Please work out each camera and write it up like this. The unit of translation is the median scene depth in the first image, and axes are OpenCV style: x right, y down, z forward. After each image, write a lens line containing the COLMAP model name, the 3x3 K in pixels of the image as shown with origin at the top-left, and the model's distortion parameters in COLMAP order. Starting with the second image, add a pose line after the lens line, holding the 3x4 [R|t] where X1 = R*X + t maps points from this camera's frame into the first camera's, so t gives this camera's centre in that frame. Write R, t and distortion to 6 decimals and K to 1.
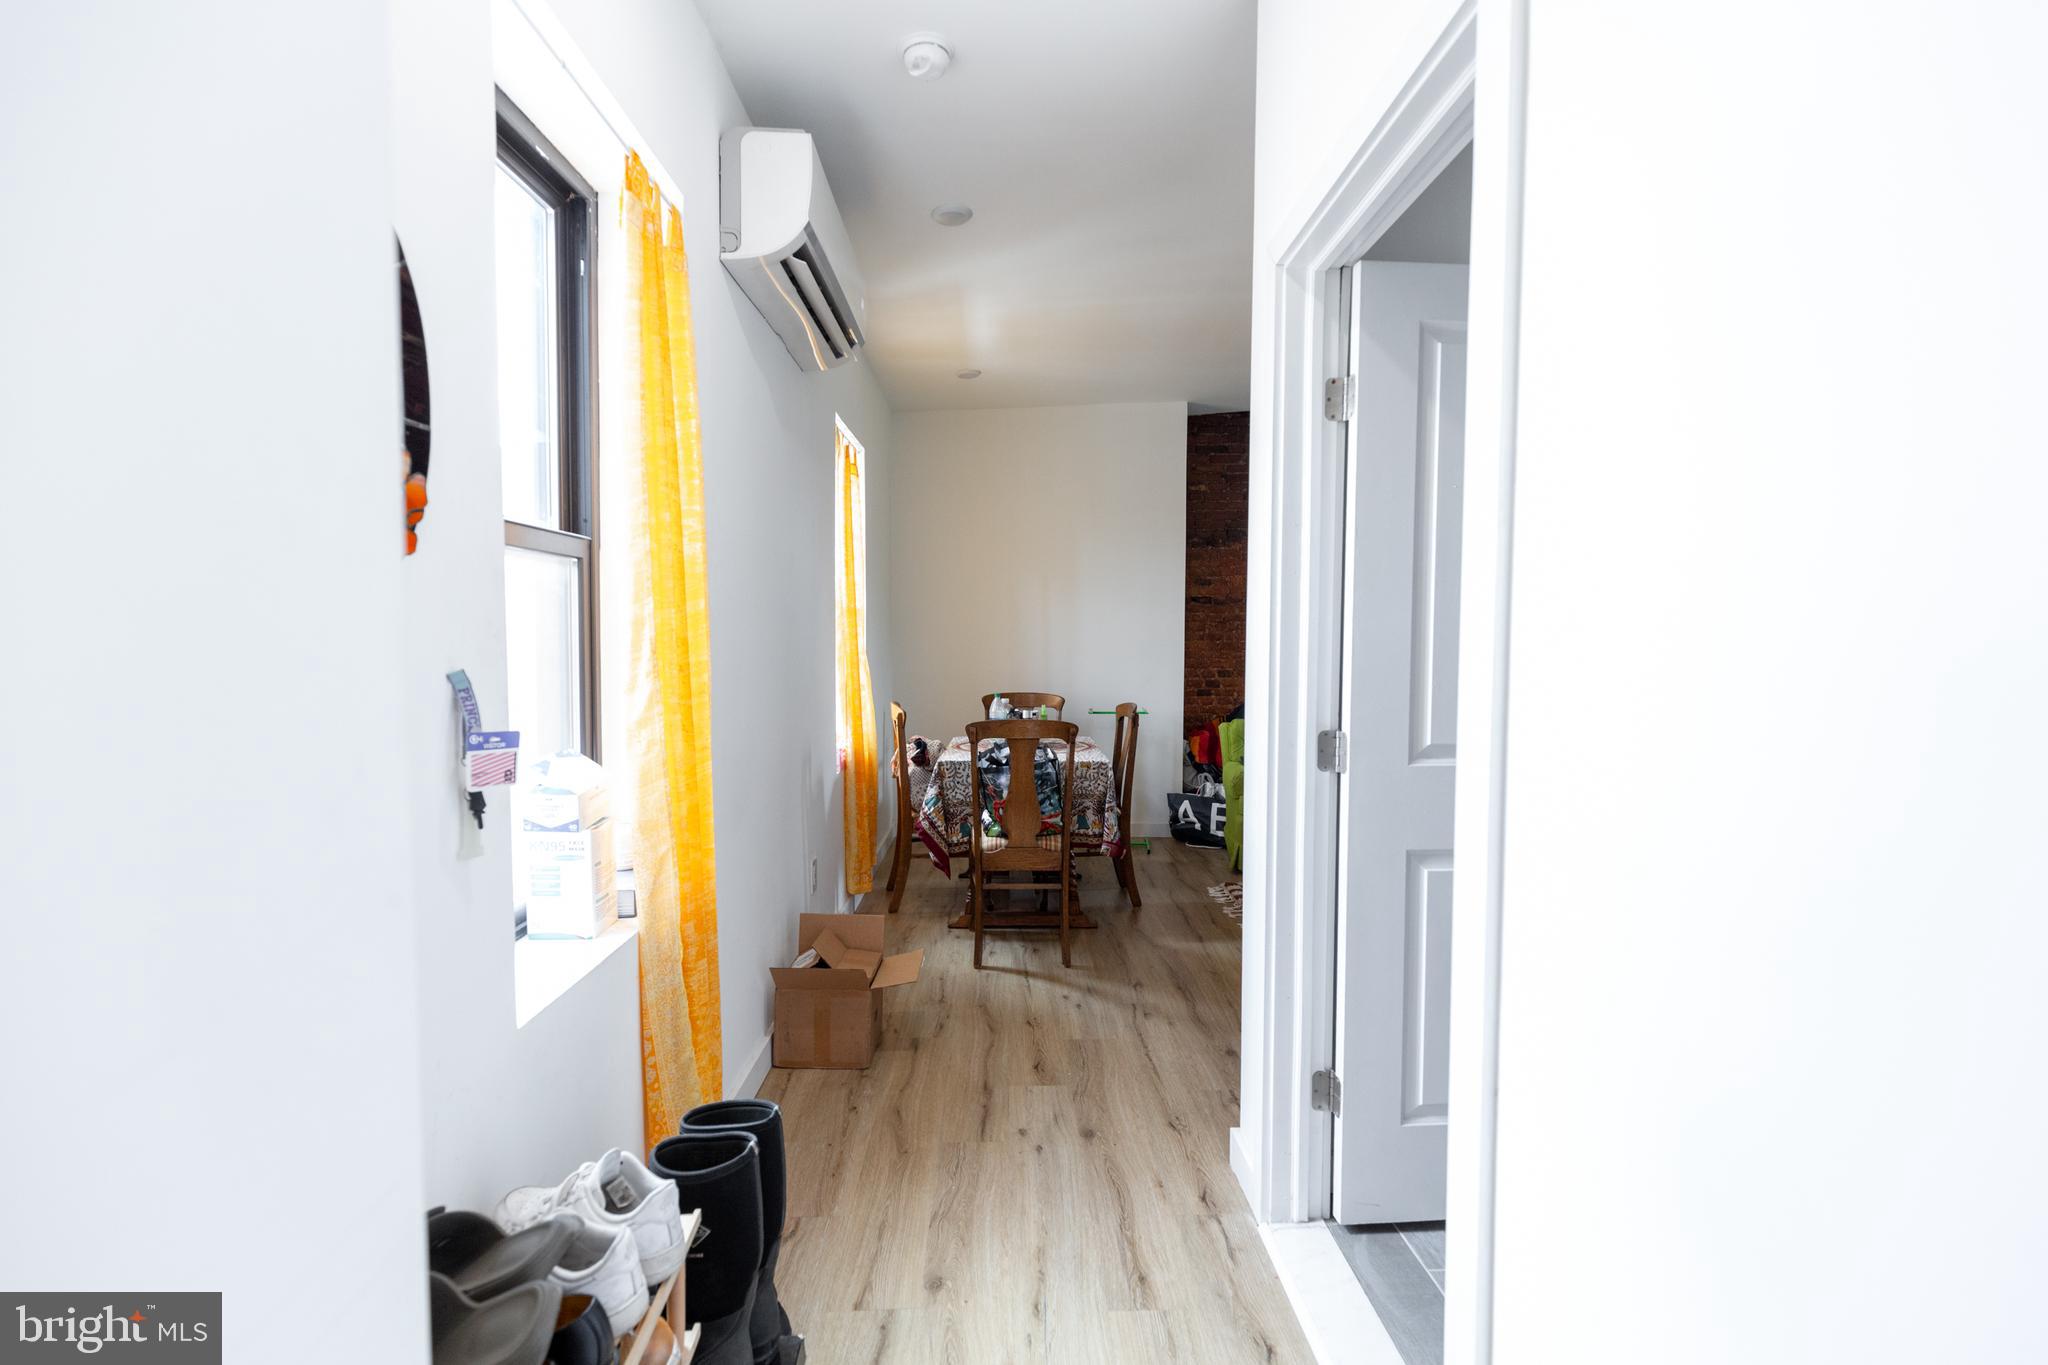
lens RADIAL K [[874.9, 0, 1024.0], [0, 874.9, 682.5], [0, 0, 1]] dist [0.000932, -0.000045]
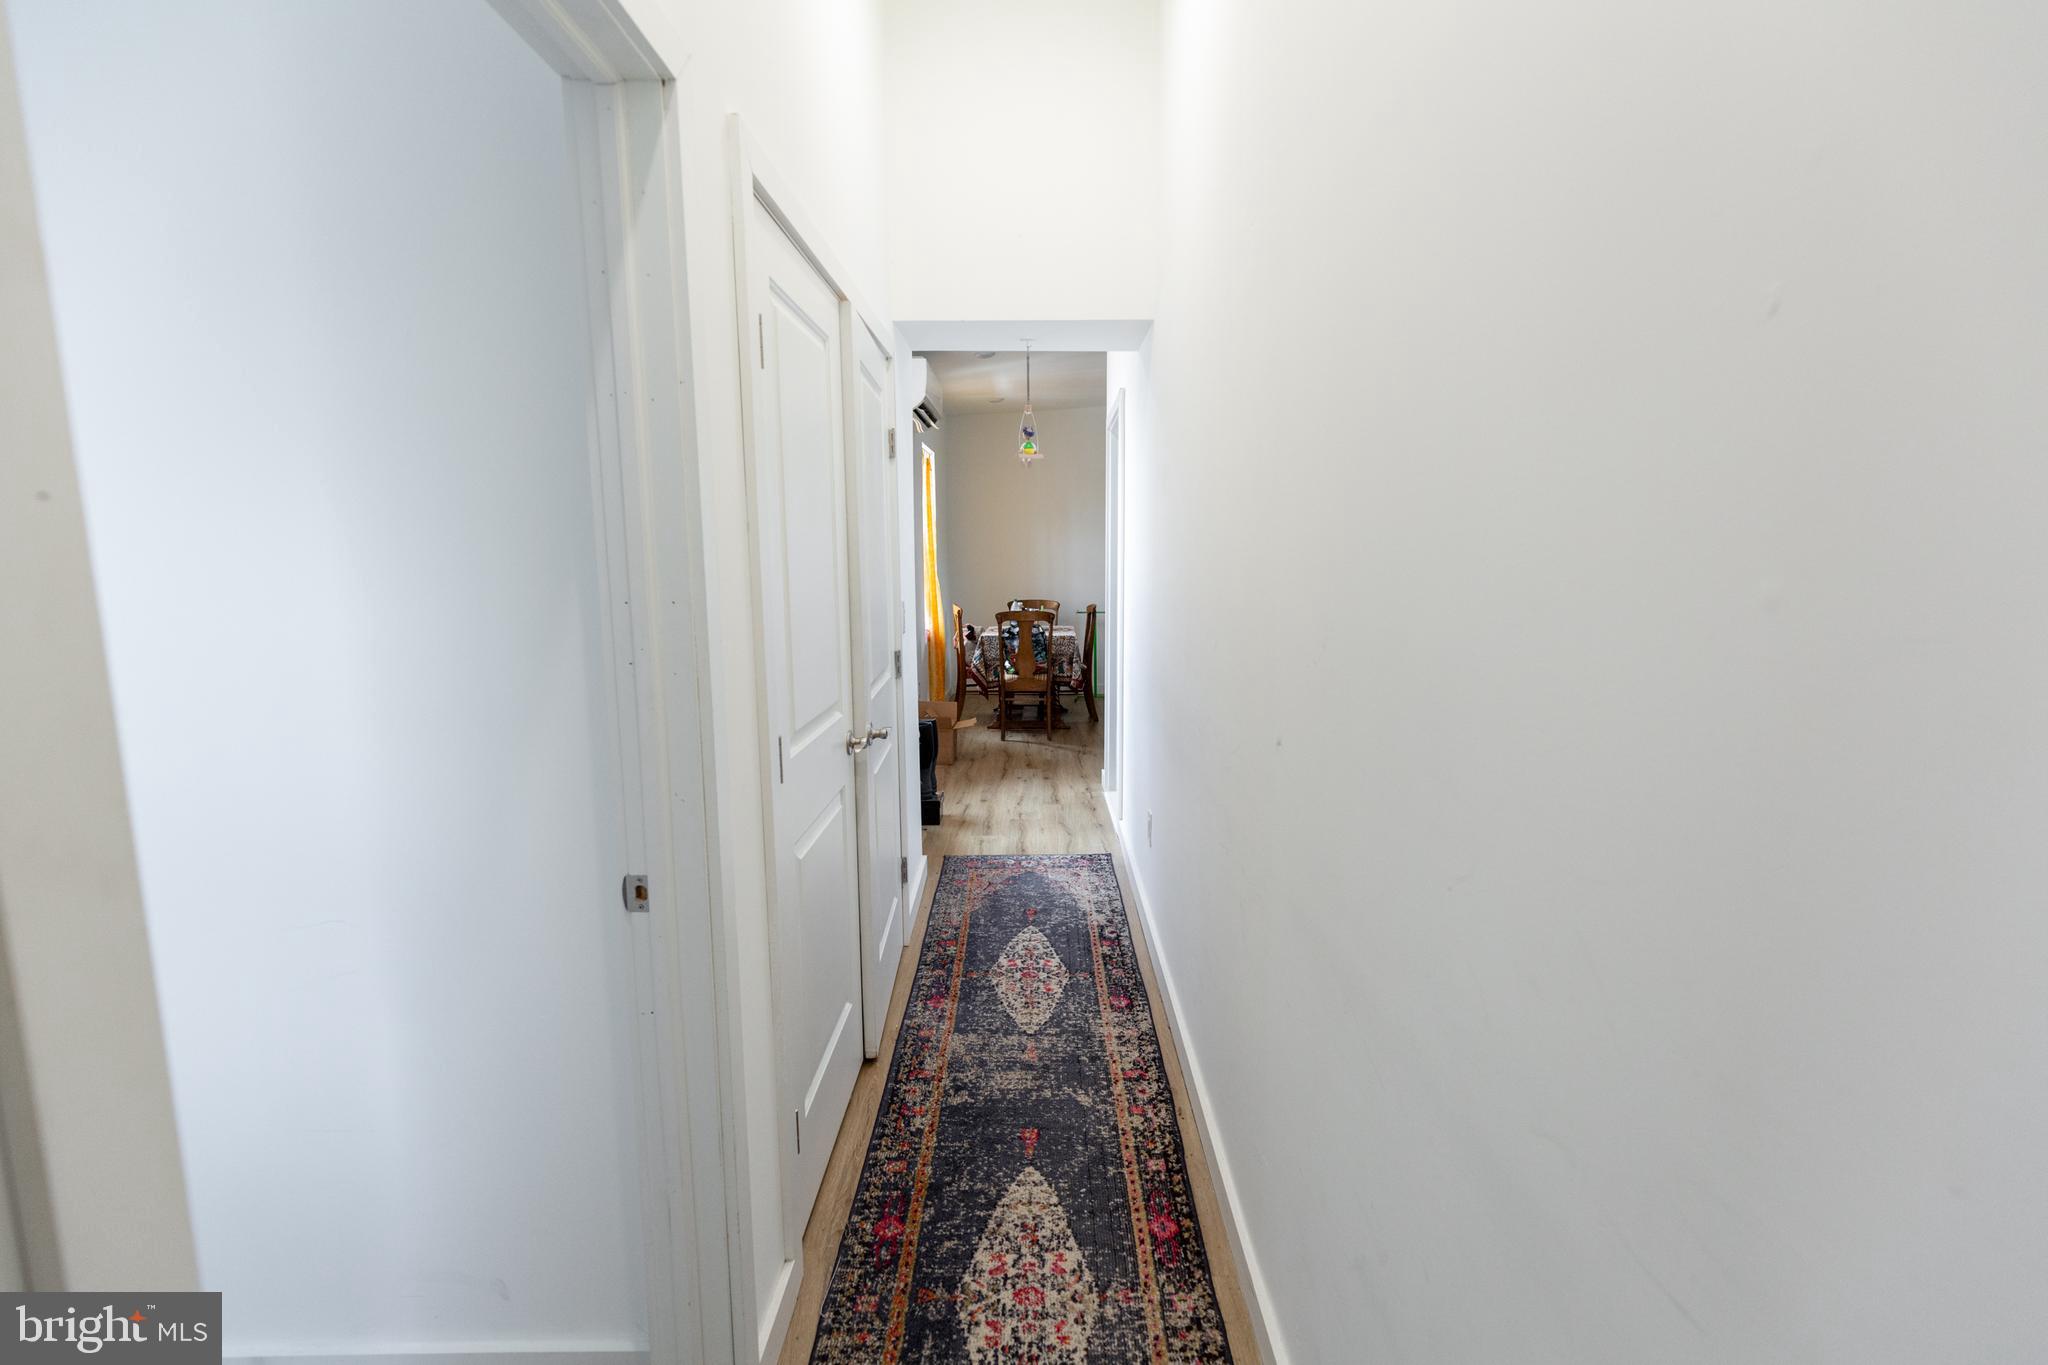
lens RADIAL K [[924.6, 0, 1024.0], [0, 924.6, 682.5], [0, 0, 1]] dist [0.002643, -0.000256]
pose [[0.998976, -0.002466, -0.045179, 0.083003], [0.006392, 0.996192, 0.086954, 0.021541], [0.044792, -0.087154, 0.995187, -0.977856]]
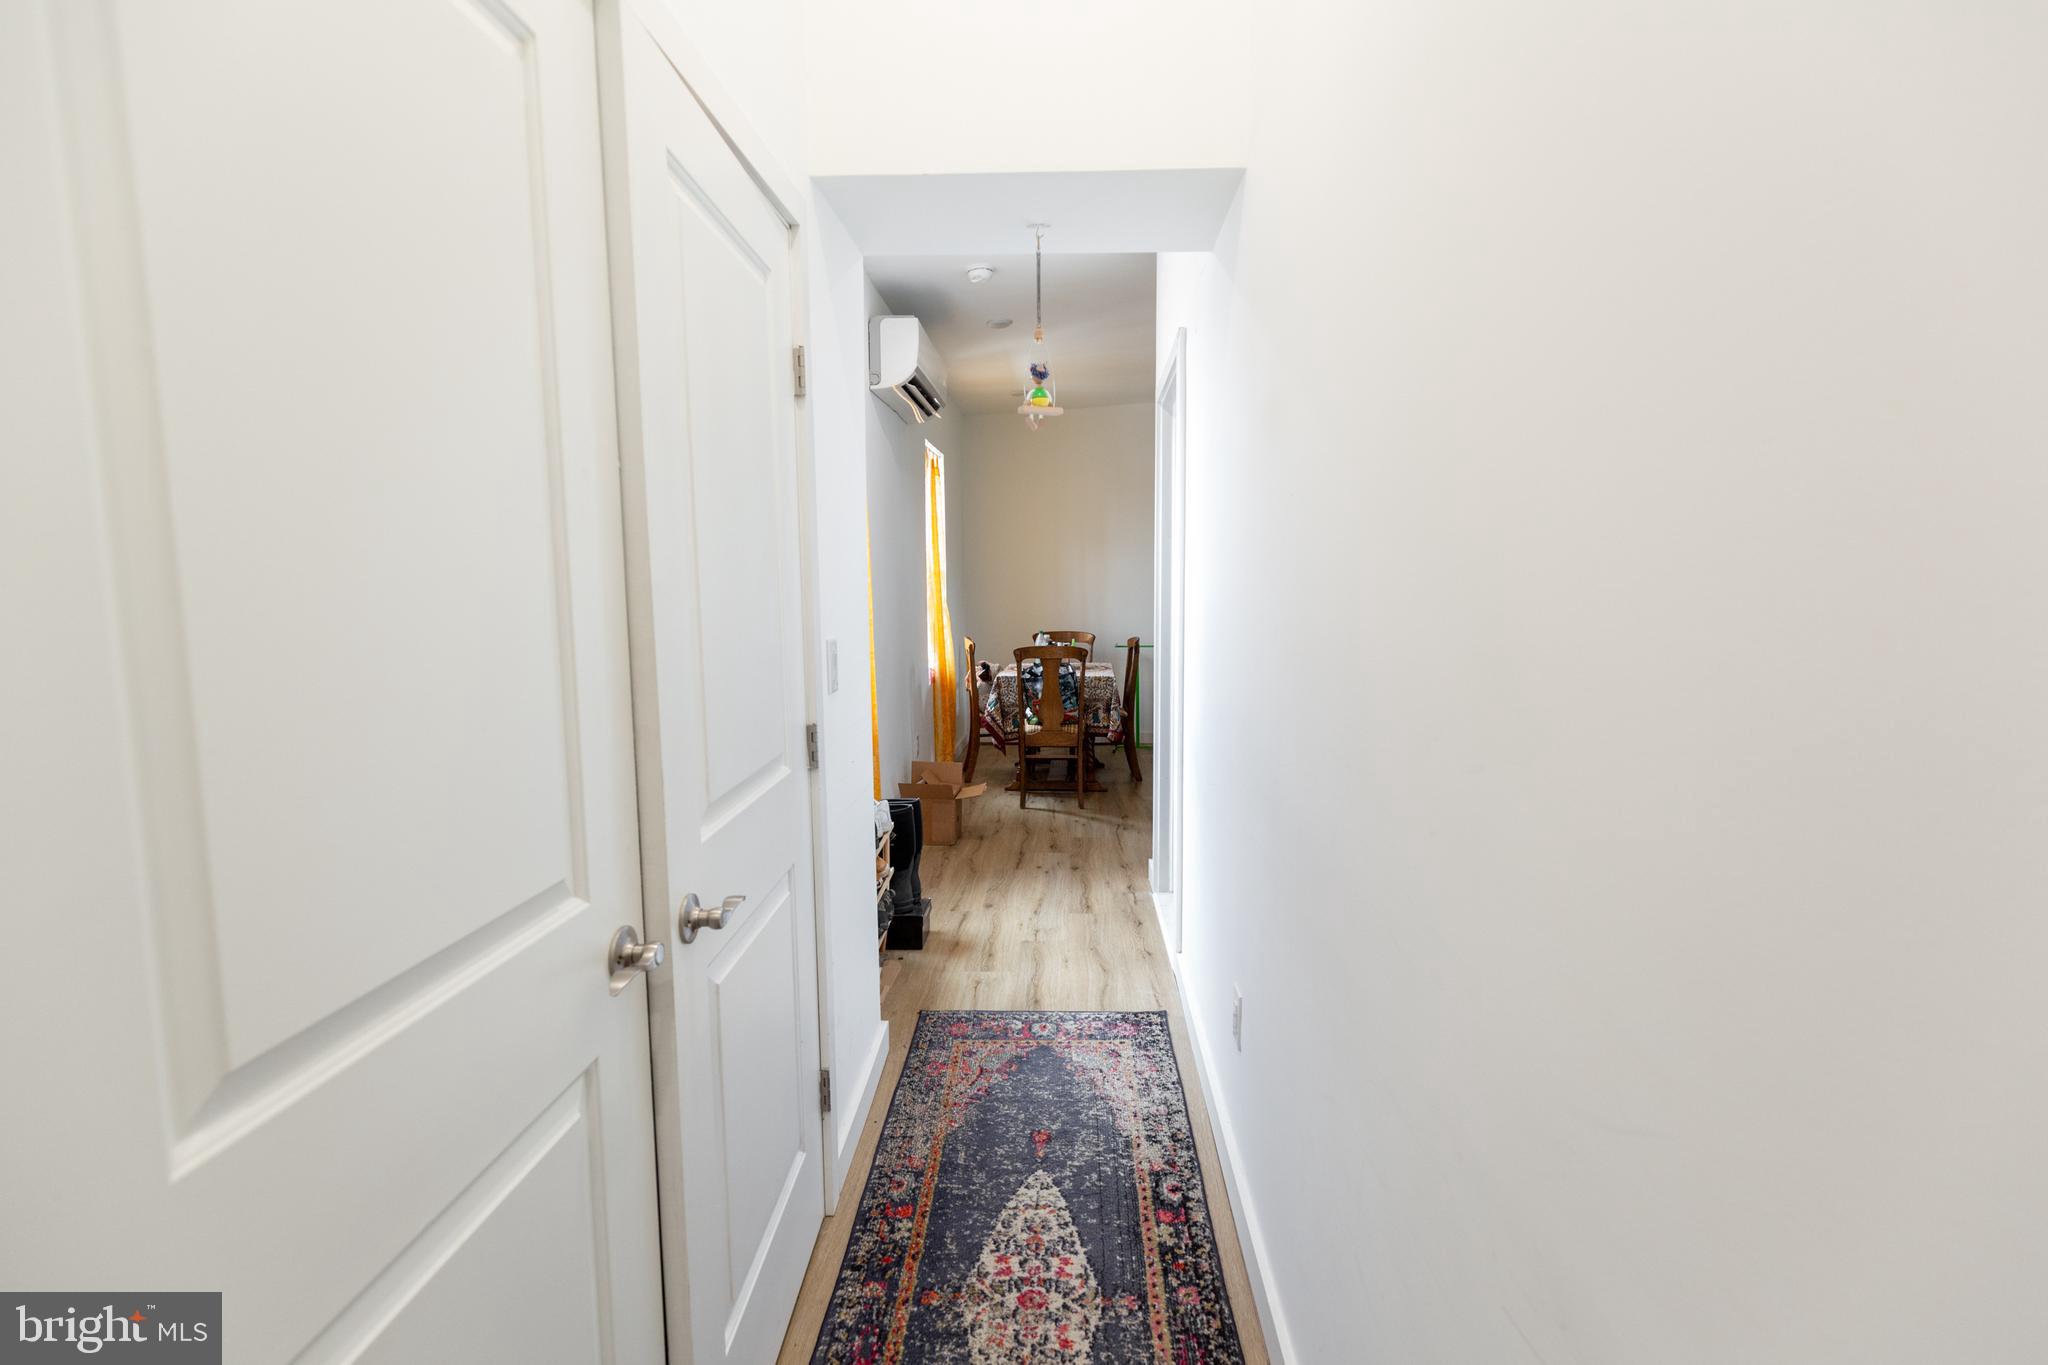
lens RADIAL K [[924.6, 0, 1024.0], [0, 924.6, 682.5], [0, 0, 1]] dist [0.002643, -0.000256]
pose [[0.996267, -0.001697, -0.086305, 0.087415], [0.006539, 0.998418, 0.055854, 0.014753], [0.086074, -0.056209, 0.994702, -0.582688]]
